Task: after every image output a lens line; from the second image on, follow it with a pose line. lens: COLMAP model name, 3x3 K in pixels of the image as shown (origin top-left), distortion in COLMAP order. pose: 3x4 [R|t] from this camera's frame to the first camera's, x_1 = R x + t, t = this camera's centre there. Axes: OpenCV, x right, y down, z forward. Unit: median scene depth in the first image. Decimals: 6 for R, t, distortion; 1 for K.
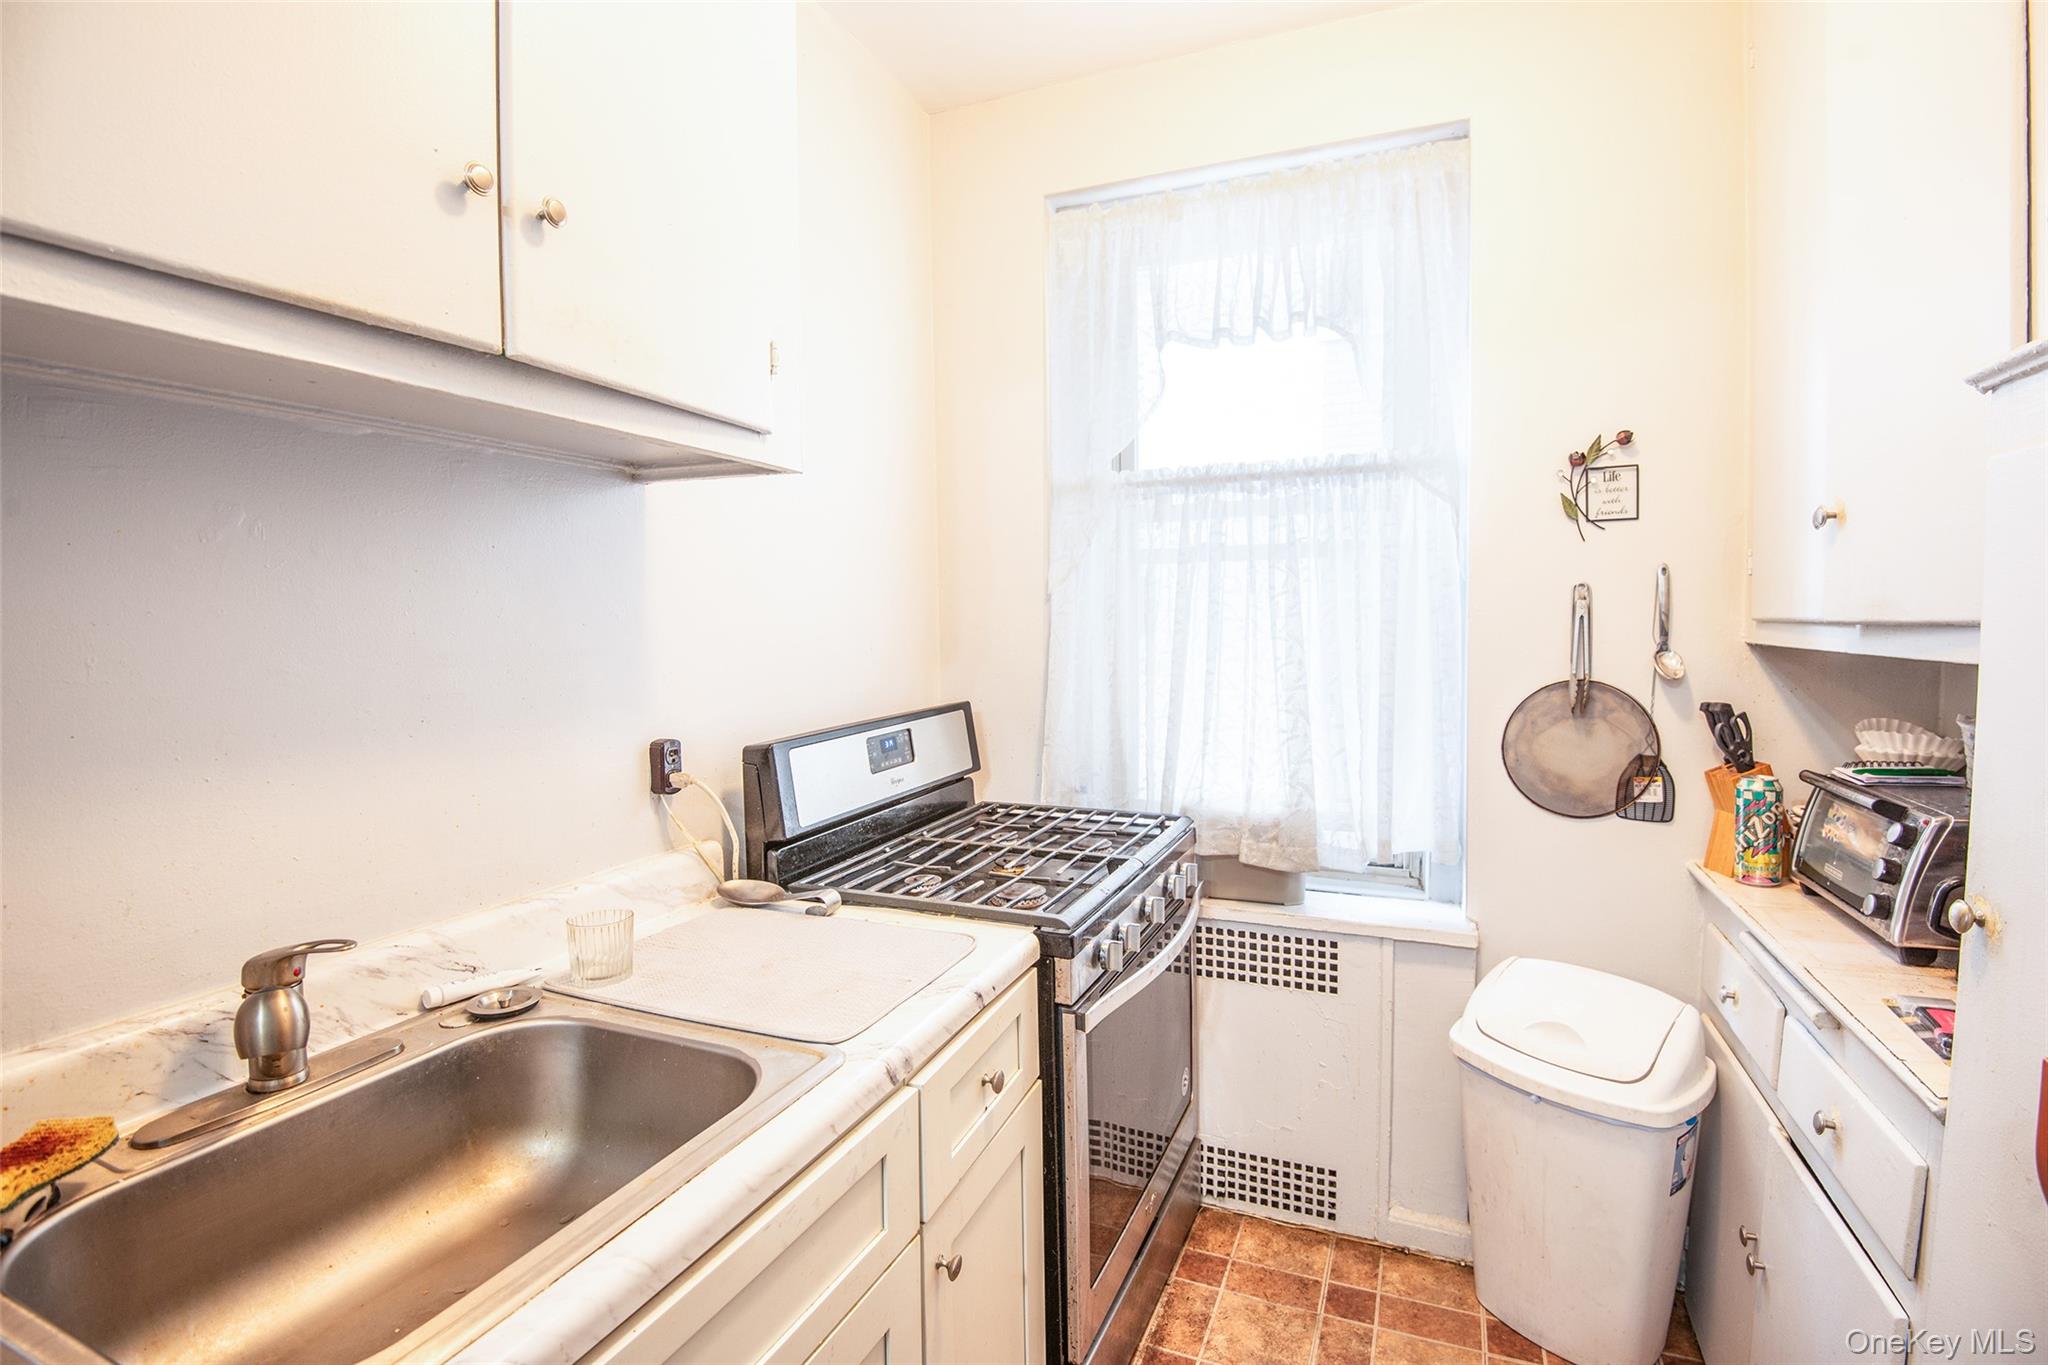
lens RADIAL K [[971.5, 0, 1030.0], [0, 971.5, 675.3], [0, 0, 1]] dist [-0.023266, -0.006036]
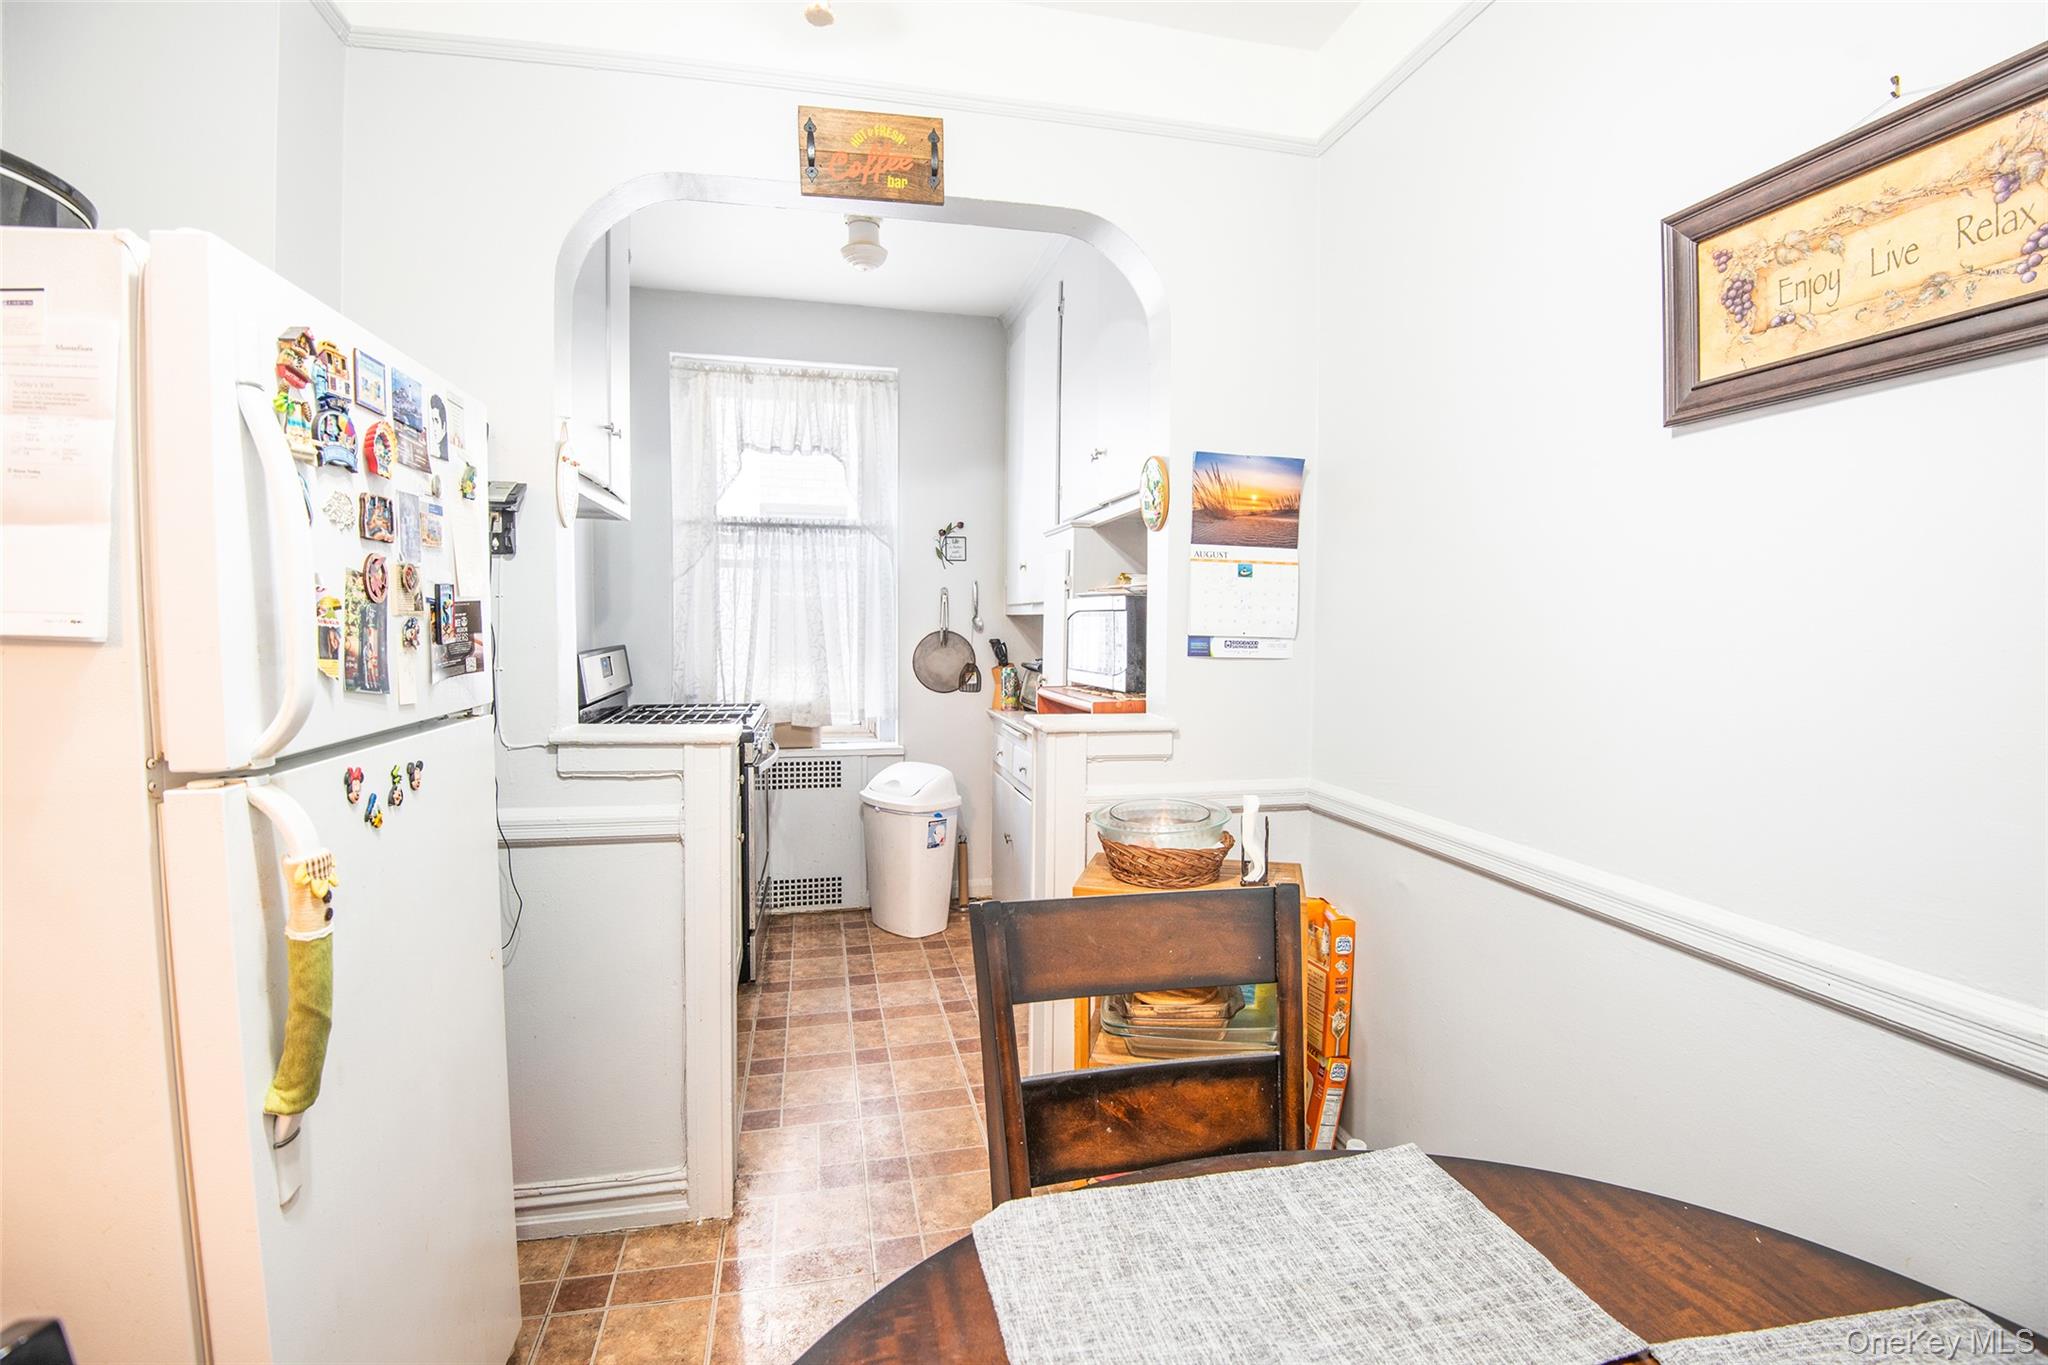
lens RADIAL K [[971.5, 0, 1027.5], [0, 971.5, 671.7], [0, 0, 1]] dist [-0.023266, -0.006036]
pose [[0.817390, -0.010902, 0.575981, -0.566187], [0.013252, 0.999912, 0.000120, 0.101762], [-0.575932, 0.007535, 0.817463, -0.946892]]
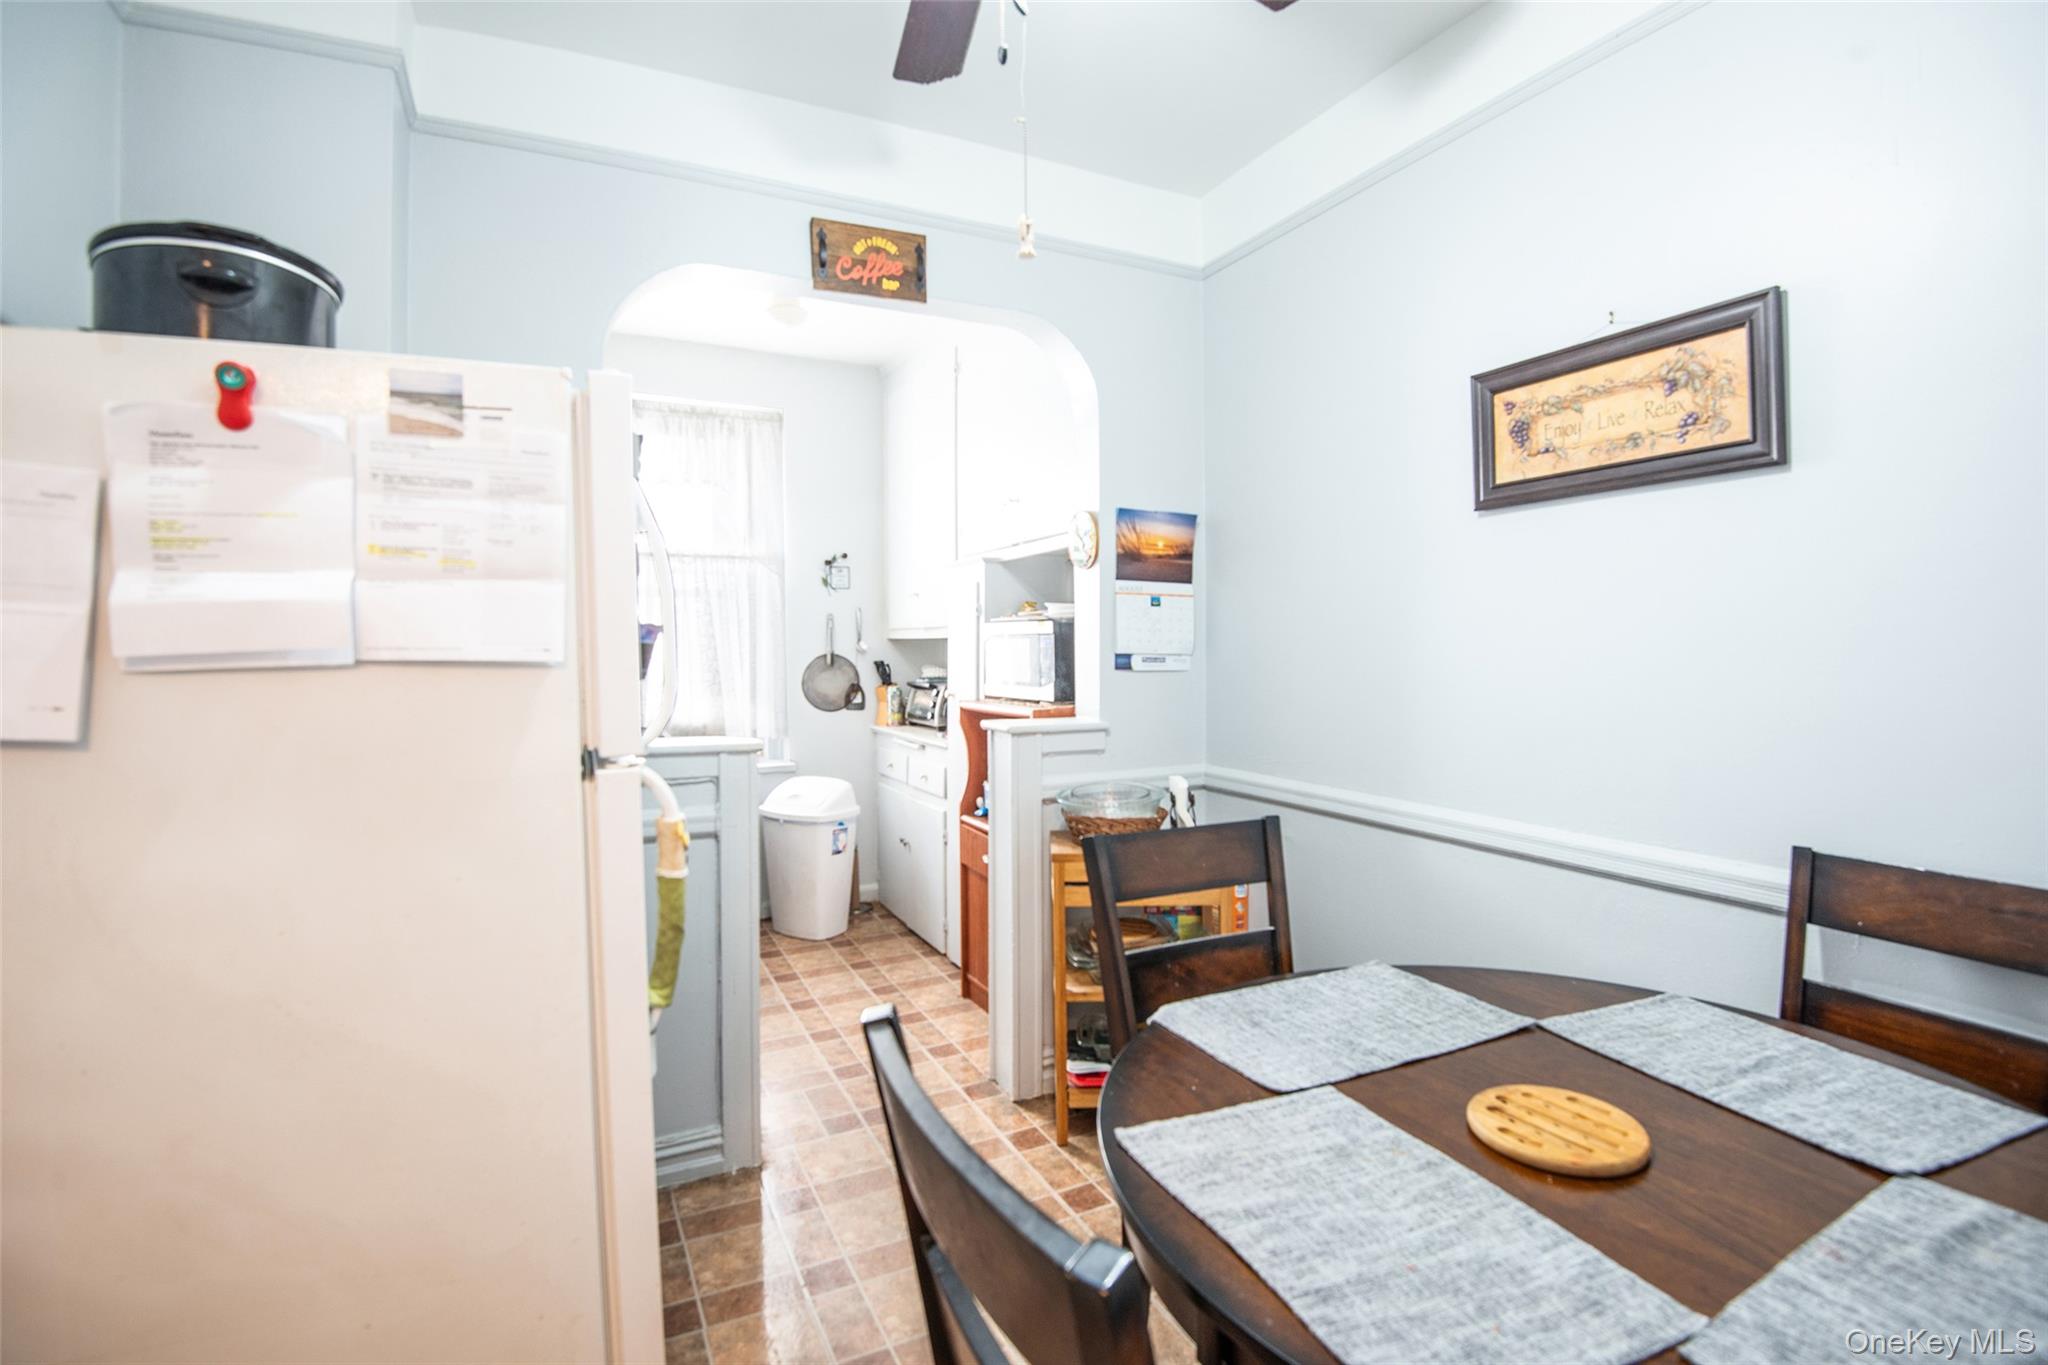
lens RADIAL K [[971.5, 0, 1037.5], [0, 971.5, 667.4], [0, 0, 1]] dist [-0.023266, -0.006036]
pose [[0.662232, -0.007849, 0.749258, -0.893940], [0.035931, 0.999127, -0.021290, 0.108117], [-0.748437, 0.041020, 0.661936, -0.981481]]
